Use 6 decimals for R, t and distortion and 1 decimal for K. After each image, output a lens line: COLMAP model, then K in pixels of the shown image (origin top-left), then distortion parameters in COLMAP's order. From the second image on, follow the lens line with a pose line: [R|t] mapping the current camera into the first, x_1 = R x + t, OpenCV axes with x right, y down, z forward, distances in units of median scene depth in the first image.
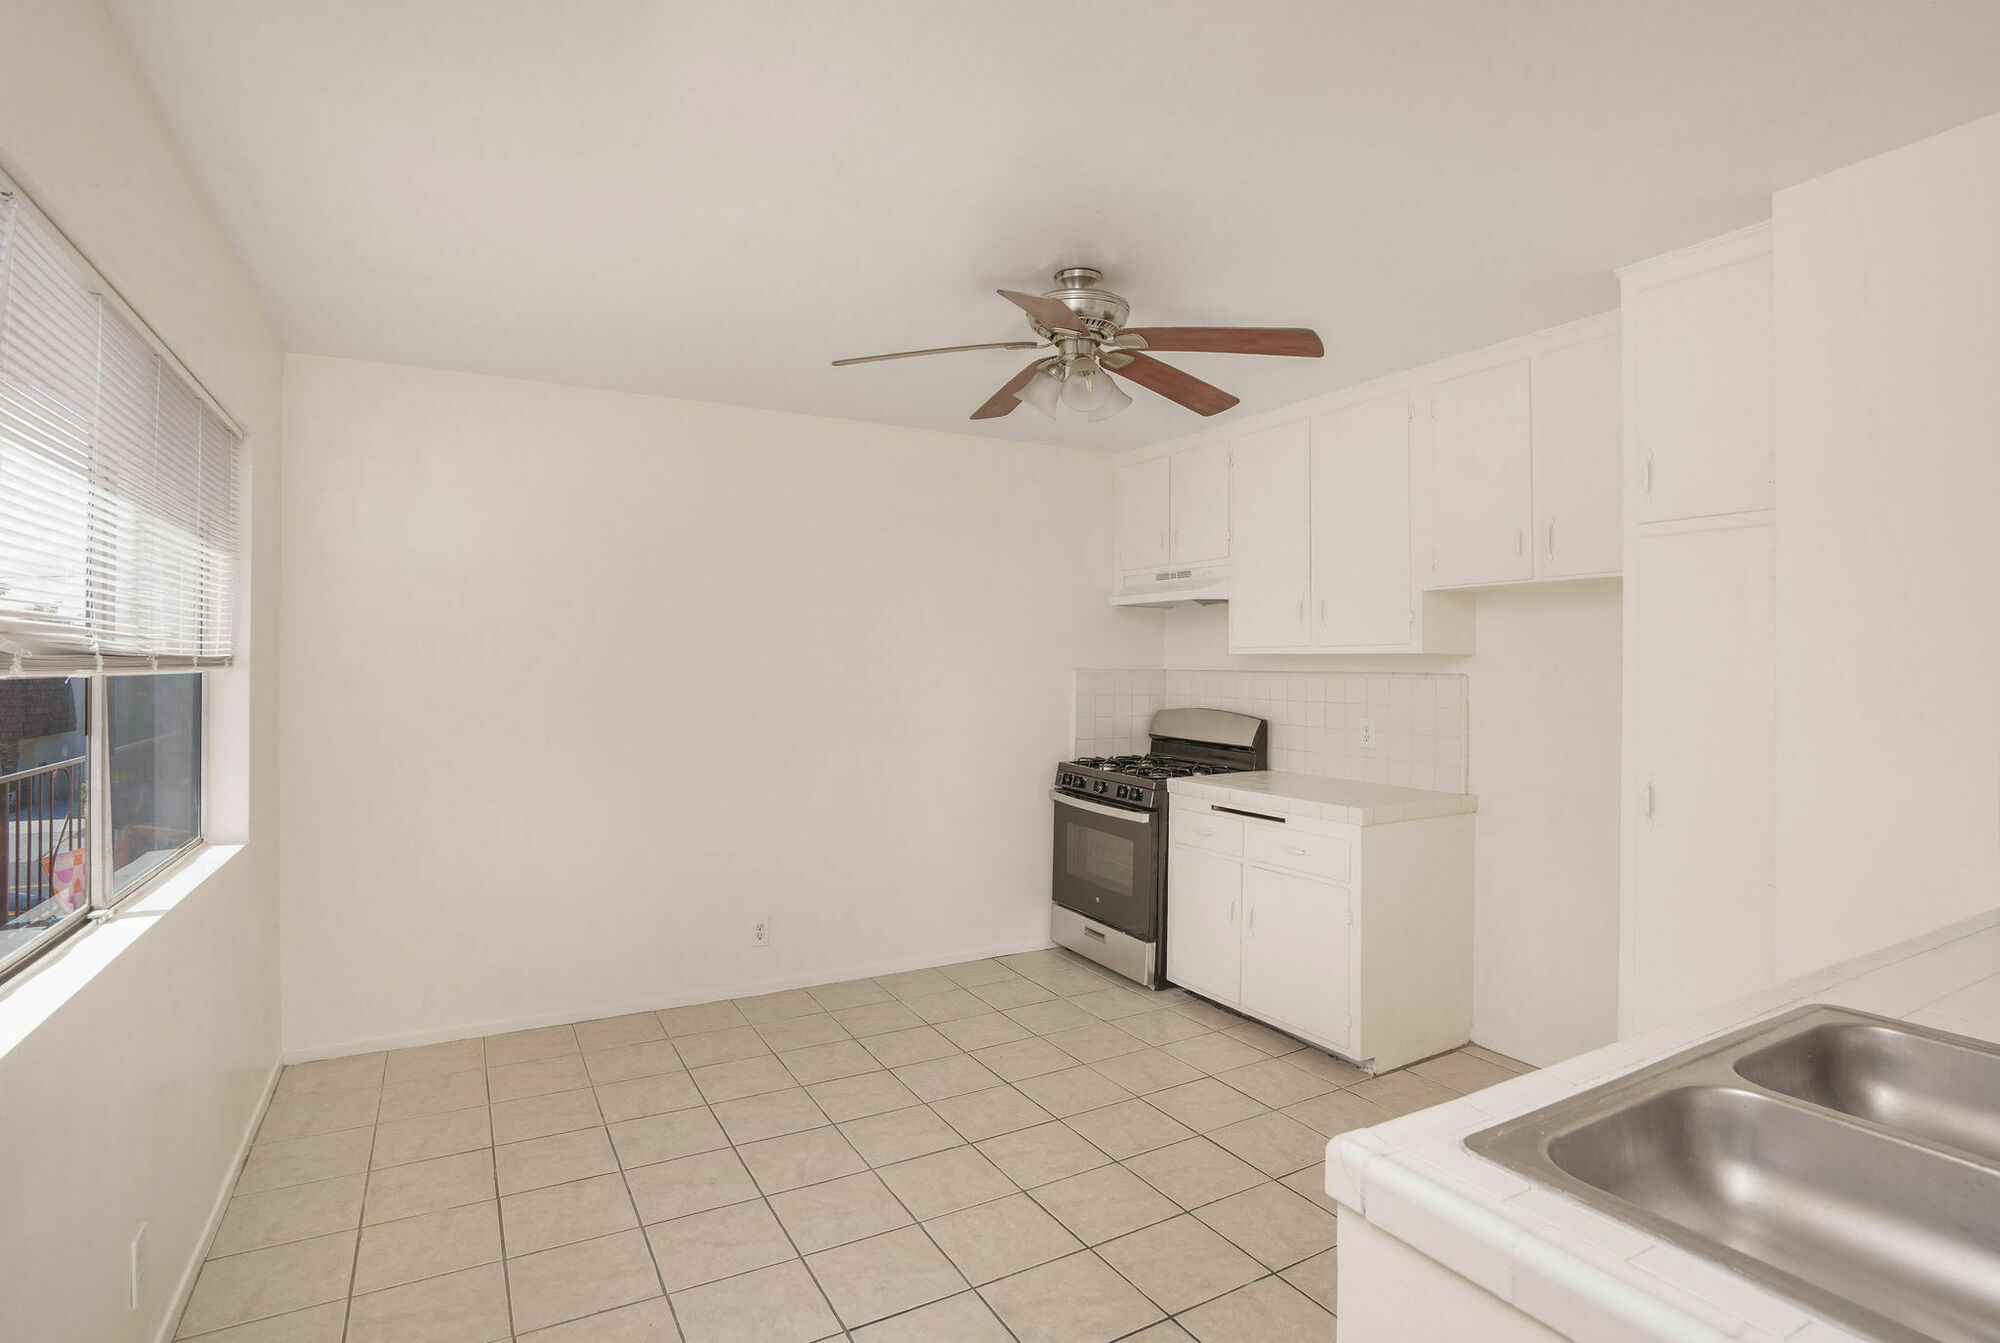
lens RADIAL K [[938.5, 0, 982.8], [0, 938.5, 677.2], [0, 0, 1]] dist [-0.024753, 0.006115]
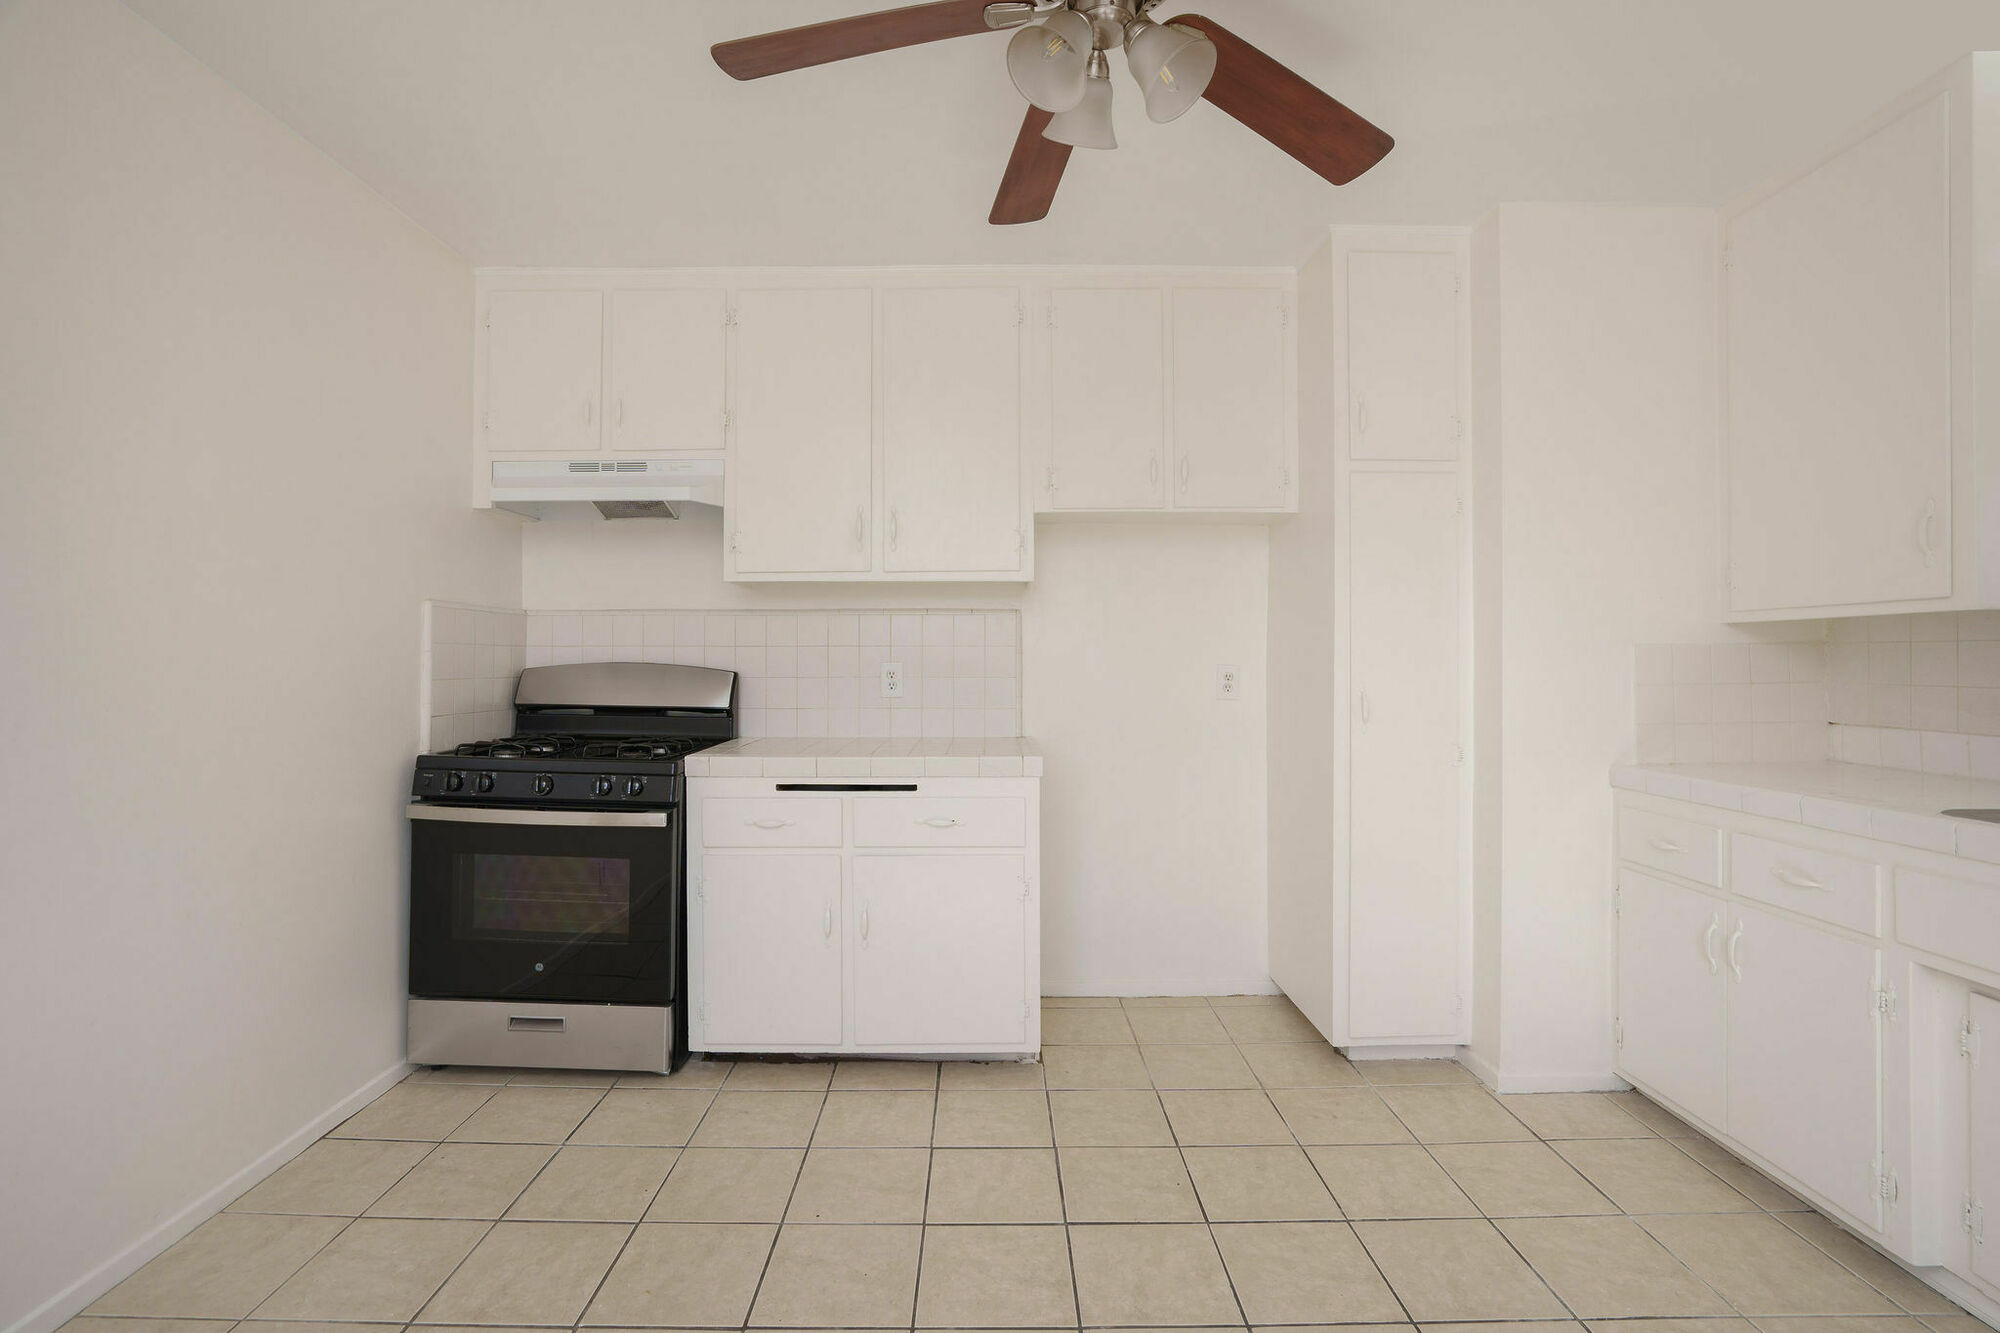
lens RADIAL K [[938.5, 0, 995.5], [0, 938.5, 658.5], [0, 0, 1]] dist [-0.024753, 0.006115]
pose [[0.514146, -0.007531, 0.857669, -0.263477], [0.009864, 0.999947, 0.002867, 0.036458], [-0.857646, 0.006986, 0.514194, 0.445451]]
